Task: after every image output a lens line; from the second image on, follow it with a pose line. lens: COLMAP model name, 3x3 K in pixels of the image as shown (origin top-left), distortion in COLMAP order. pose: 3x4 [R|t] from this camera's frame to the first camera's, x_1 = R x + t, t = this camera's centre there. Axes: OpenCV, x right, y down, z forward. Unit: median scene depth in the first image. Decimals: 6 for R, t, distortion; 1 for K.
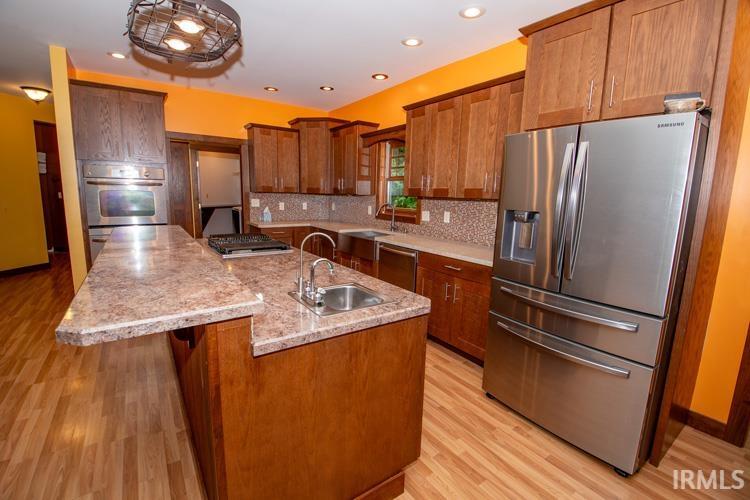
lens RADIAL K [[335.6, 0, 372.3], [0, 335.6, 247.5], [0, 0, 1]] dist [-0.030420, -0.000109]
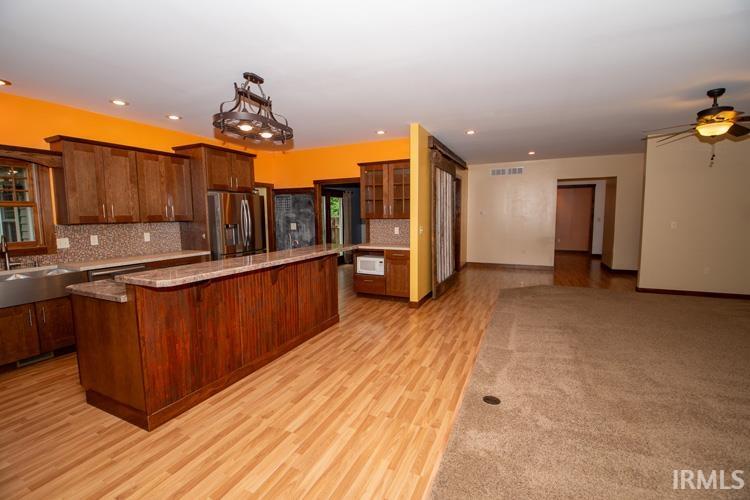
lens RADIAL K [[335.6, 0, 372.3], [0, 335.6, 247.5], [0, 0, 1]] dist [-0.030420, -0.000109]
pose [[-0.501702, -0.112762, 0.857659, -1.320709], [0.132976, 0.969630, 0.205270, -0.183038], [-0.854759, 0.217033, -0.471470, 0.775695]]
